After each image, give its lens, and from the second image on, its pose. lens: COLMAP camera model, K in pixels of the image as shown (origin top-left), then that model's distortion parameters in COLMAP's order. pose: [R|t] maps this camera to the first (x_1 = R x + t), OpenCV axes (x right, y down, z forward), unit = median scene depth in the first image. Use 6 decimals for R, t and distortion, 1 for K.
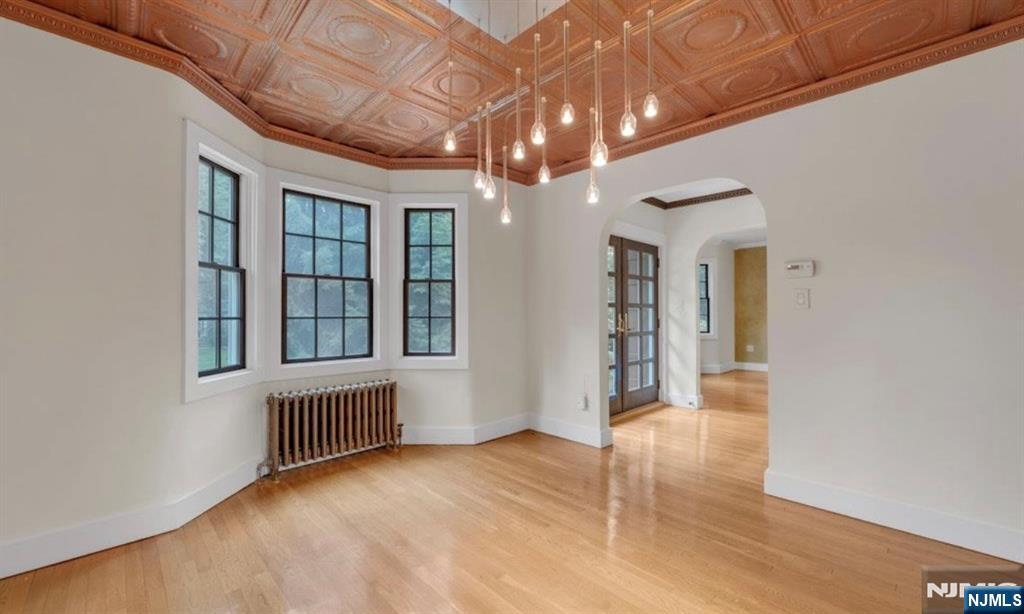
lens RADIAL K [[399.9, 0, 493.4], [0, 399.9, 309.3], [0, 0, 1]] dist [0.000686, 0.000094]
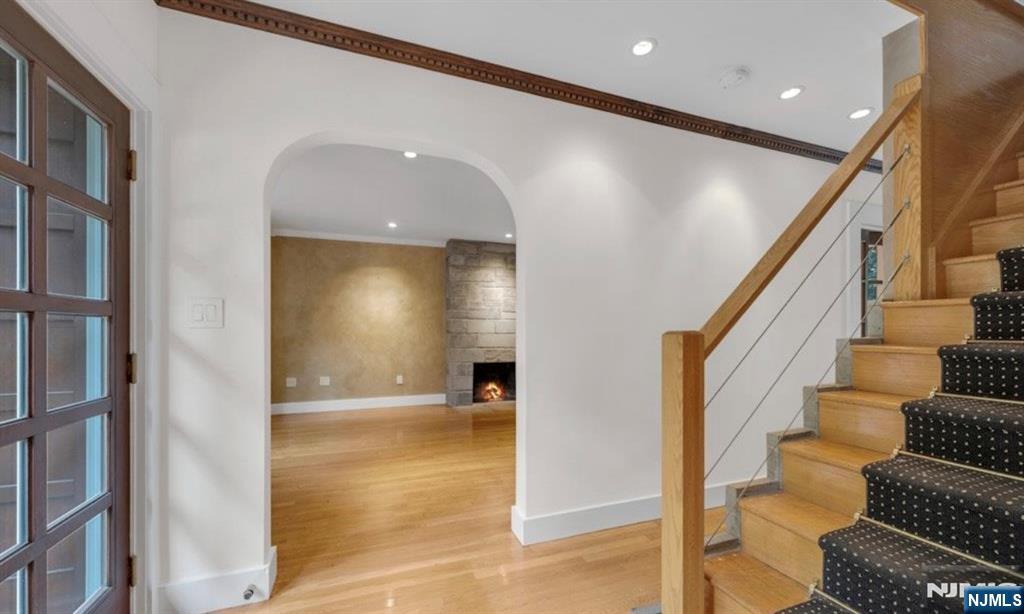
lens RADIAL K [[399.1, 0, 512.4], [0, 399.1, 330.6], [0, 0, 1]] dist [-0.000618, -0.000134]
pose [[0.385175, -0.000461, 0.922843, 0.359632], [-0.010045, 0.999939, 0.004692, 0.003808], [-0.922789, -0.011077, 0.385147, 0.903707]]
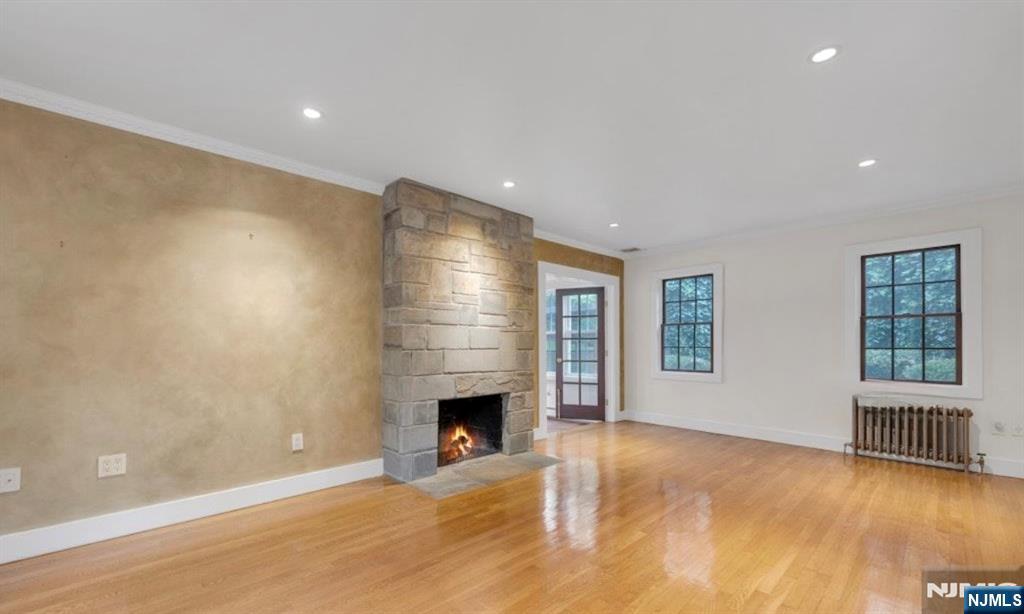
lens RADIAL K [[421.1, 0, 512.3], [0, 421.1, 347.0], [0, 0, 1]] dist [-0.001830, -0.000241]
pose [[-0.015722, -0.006259, 0.999857, 0.857918], [-0.007426, 0.999954, 0.006143, 0.012843], [-0.999849, -0.007329, -0.015768, 1.591220]]
